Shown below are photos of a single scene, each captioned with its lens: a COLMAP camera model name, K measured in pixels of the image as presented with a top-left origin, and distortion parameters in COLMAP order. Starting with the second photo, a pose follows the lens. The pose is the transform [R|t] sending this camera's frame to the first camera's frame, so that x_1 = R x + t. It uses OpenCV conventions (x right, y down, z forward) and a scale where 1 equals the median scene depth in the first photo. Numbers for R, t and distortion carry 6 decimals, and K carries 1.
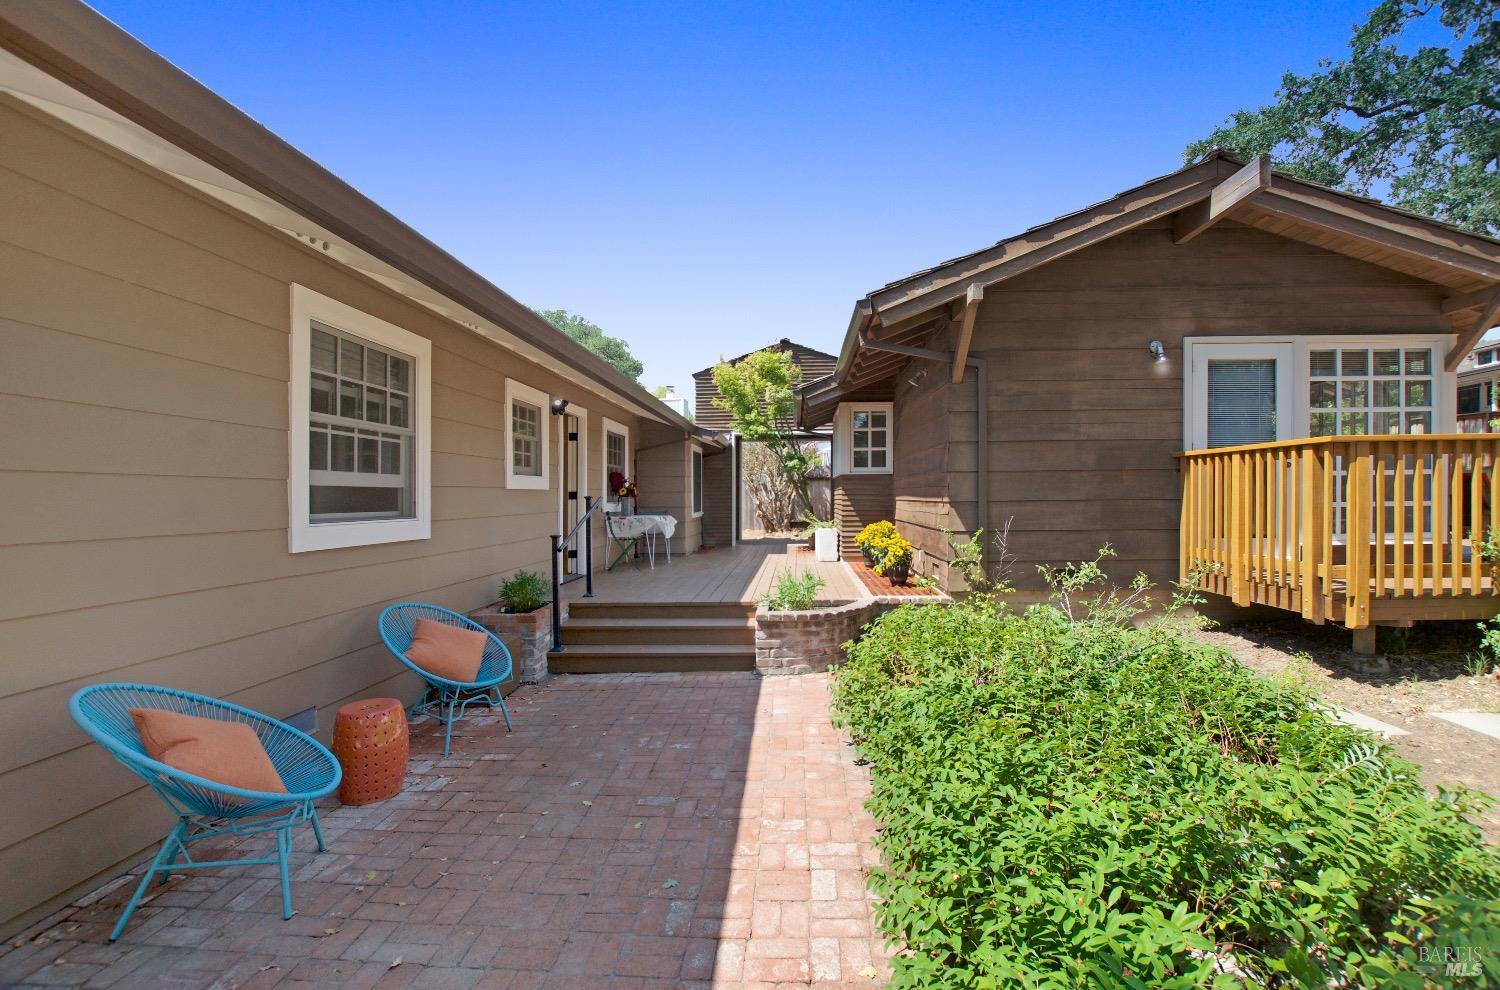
lens RADIAL K [[655.1, 0, 753.9], [0, 655.1, 496.2], [0, 0, 1]] dist [-0.002792, -0.000268]
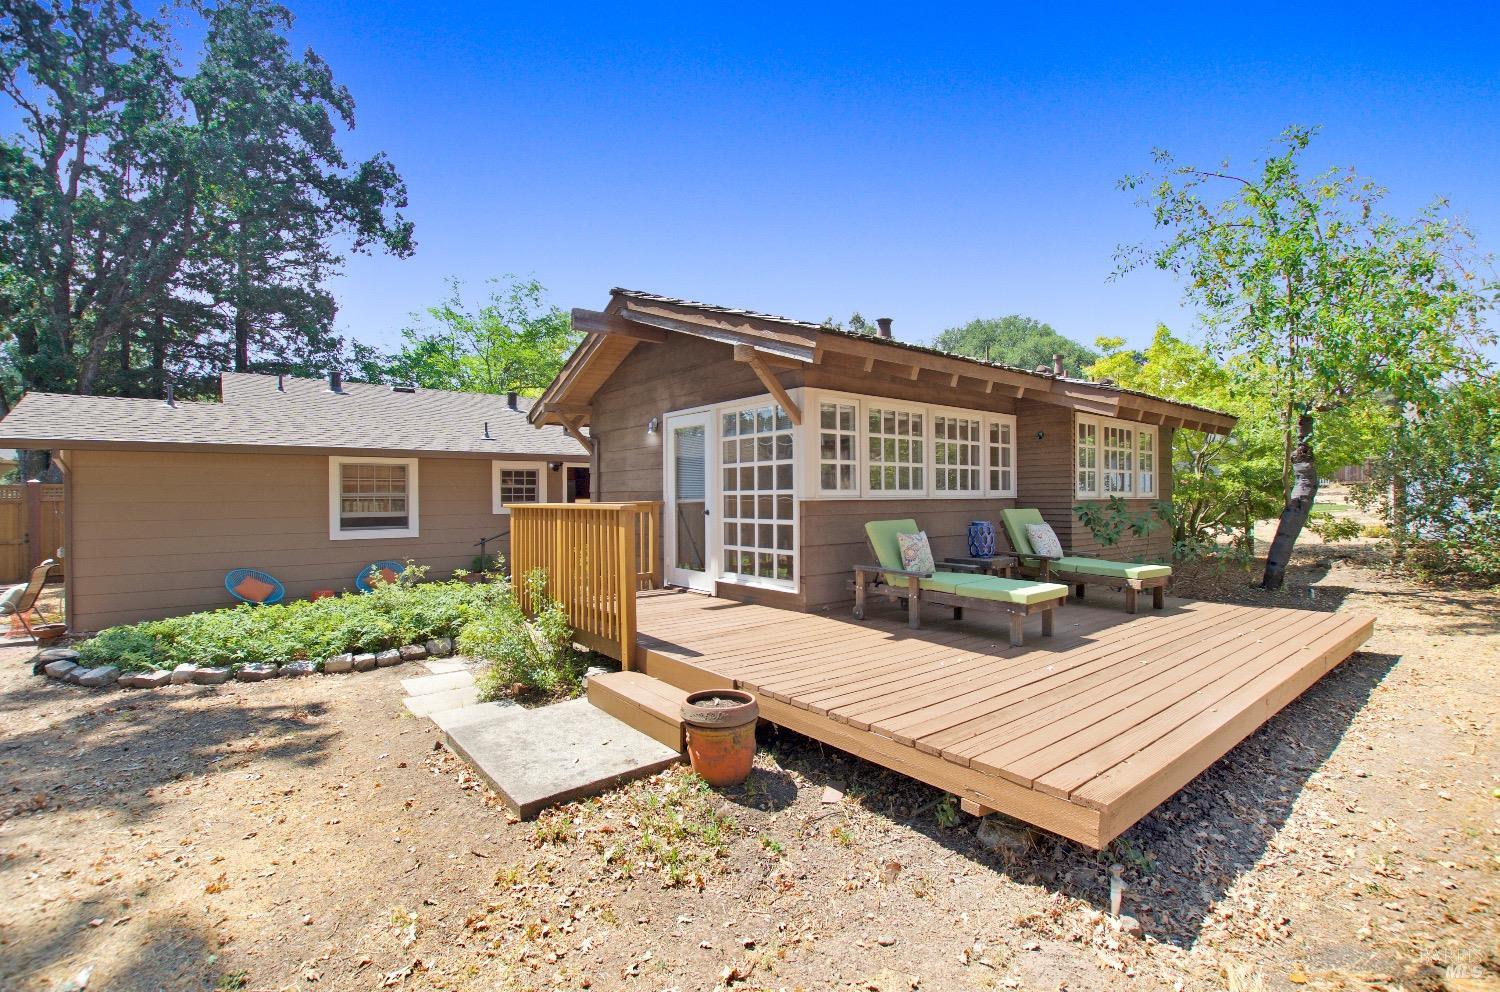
lens RADIAL K [[655.1, 0, 750.4], [0, 655.1, 496.1], [0, 0, 1]] dist [-0.002792, -0.000268]
pose [[0.666107, 0.001198, -0.745856, 2.017640], [-0.002836, 0.999996, -0.000926, -0.084676], [0.745851, 0.002732, 0.666107, 0.277650]]
